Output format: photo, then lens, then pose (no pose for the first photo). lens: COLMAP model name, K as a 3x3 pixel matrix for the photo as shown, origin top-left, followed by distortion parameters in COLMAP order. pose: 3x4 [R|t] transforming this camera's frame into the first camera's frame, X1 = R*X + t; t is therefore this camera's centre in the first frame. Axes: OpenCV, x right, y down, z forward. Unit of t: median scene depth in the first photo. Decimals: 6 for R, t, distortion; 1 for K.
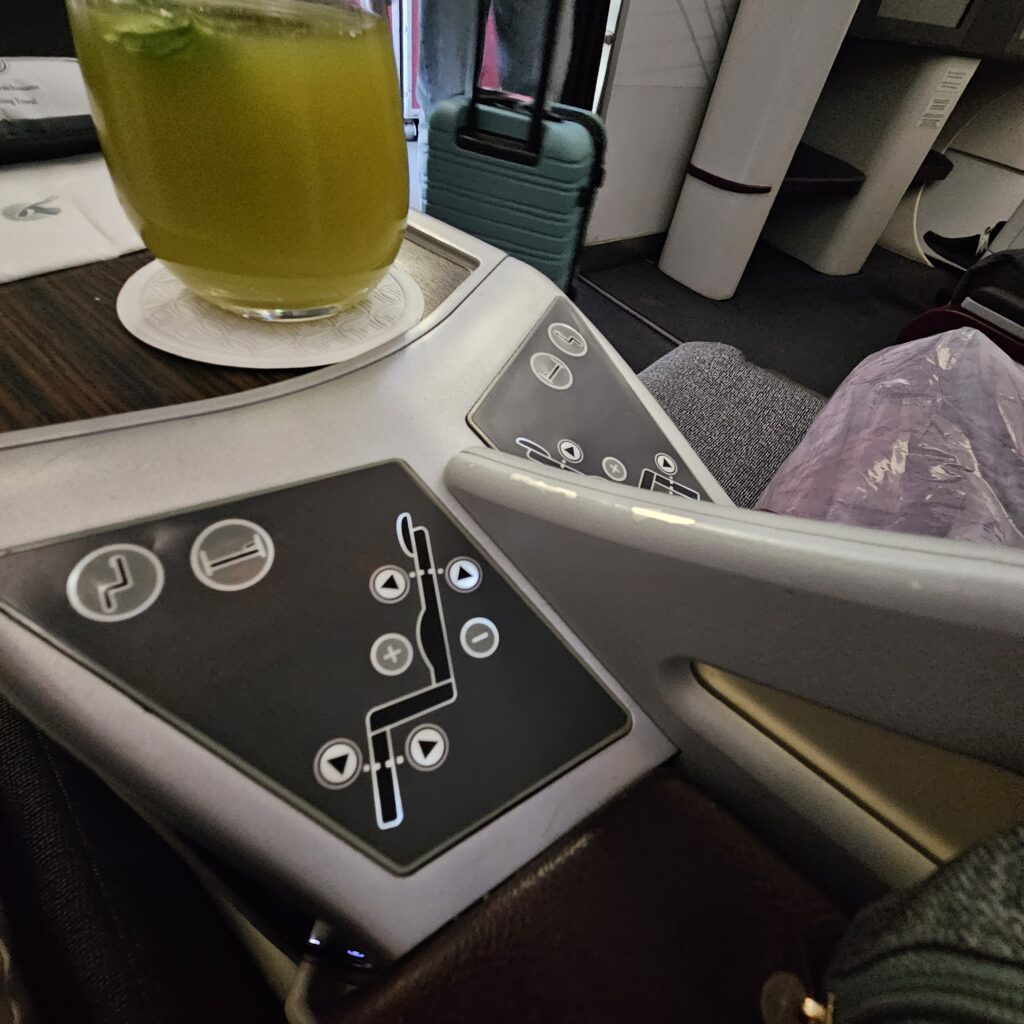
lens RADIAL K [[562.7, 0, 509.6], [0, 562.7, 509.6], [0, 0, 1]] dist [-0.000575, -0.001096]
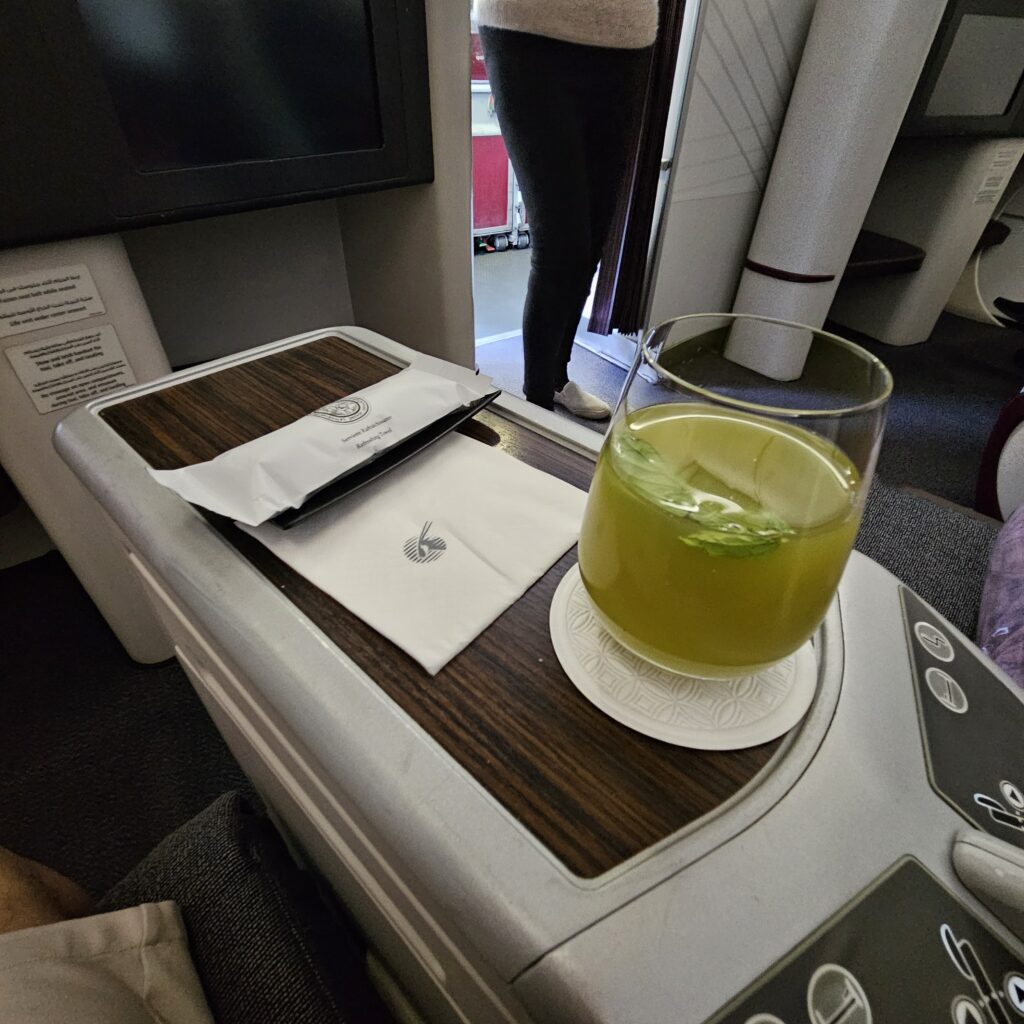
lens RADIAL K [[562.7, 0, 509.6], [0, 562.7, 509.6], [0, 0, 1]] dist [-0.000575, -0.001096]
pose [[0.994779, -0.063203, -0.080127, -0.077858], [0.053007, 0.990923, -0.123538, -0.061127], [0.087208, 0.118646, 0.989100, -0.017734]]
